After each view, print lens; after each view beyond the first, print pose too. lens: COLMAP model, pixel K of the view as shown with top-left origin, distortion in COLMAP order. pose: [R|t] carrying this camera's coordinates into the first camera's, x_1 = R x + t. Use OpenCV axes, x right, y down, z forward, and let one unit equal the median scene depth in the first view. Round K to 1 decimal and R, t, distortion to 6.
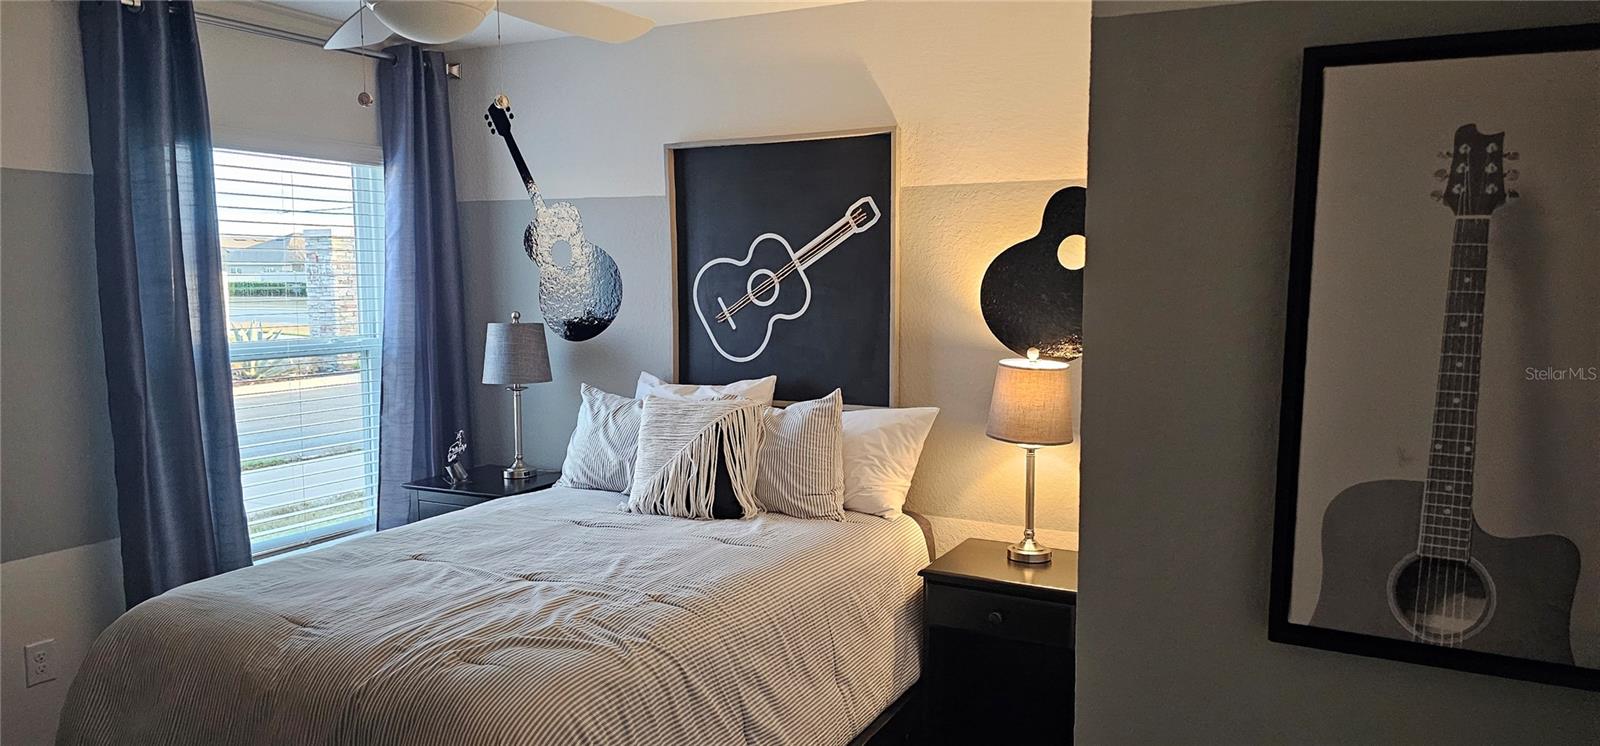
lens RADIAL K [[1072.1, 0, 800.0], [0, 1072.1, 373.0], [0, 0, 1]] dist [0.034692, -0.000673]
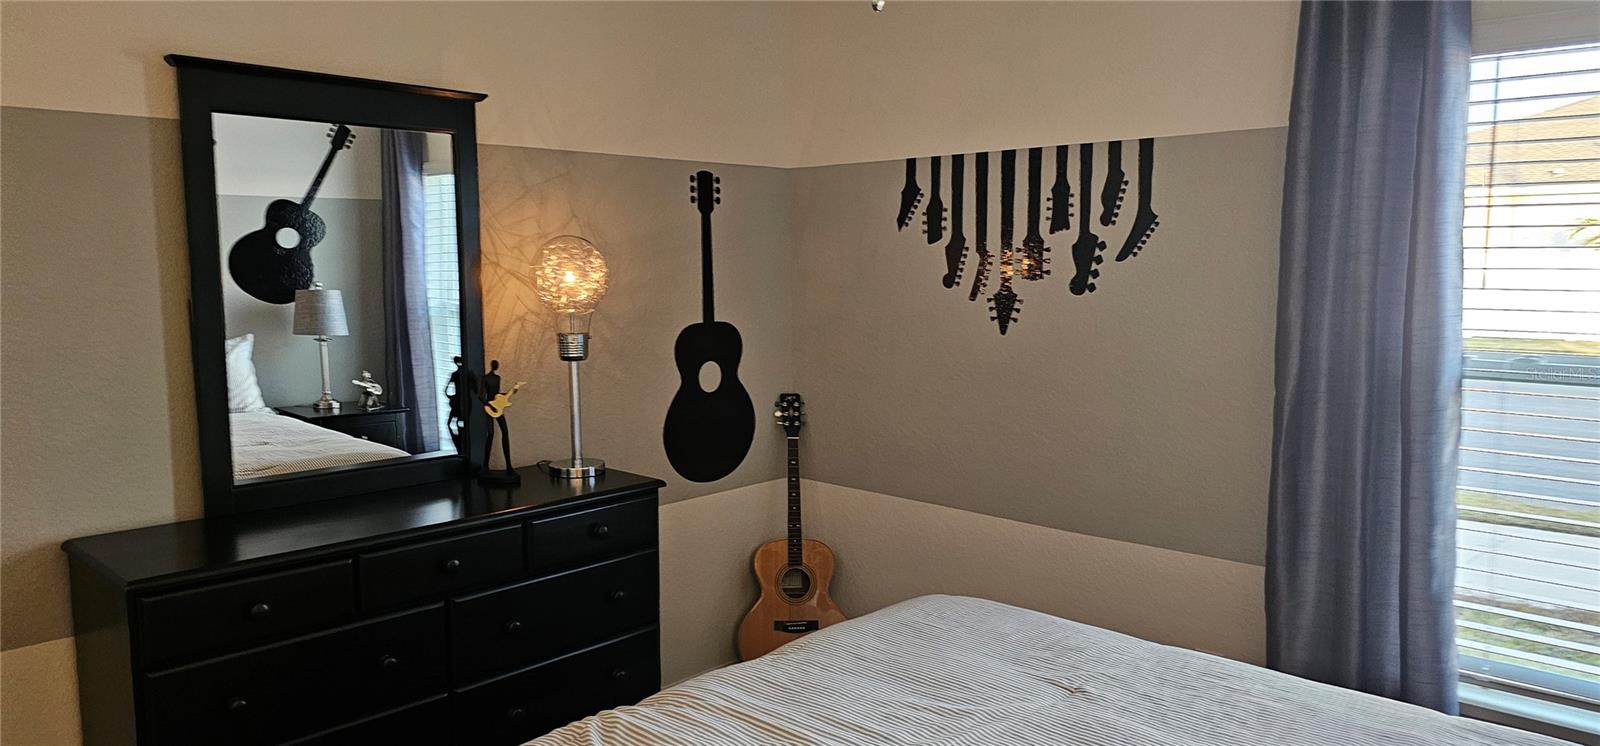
lens RADIAL K [[1072.1, 0, 800.0], [0, 1072.1, 373.0], [0, 0, 1]] dist [0.034692, -0.000673]
pose [[-0.258194, 0.096203, -0.961291, 0.305614], [-0.090806, 0.988208, 0.123286, -0.084610], [0.961816, 0.119123, -0.246414, 1.105189]]
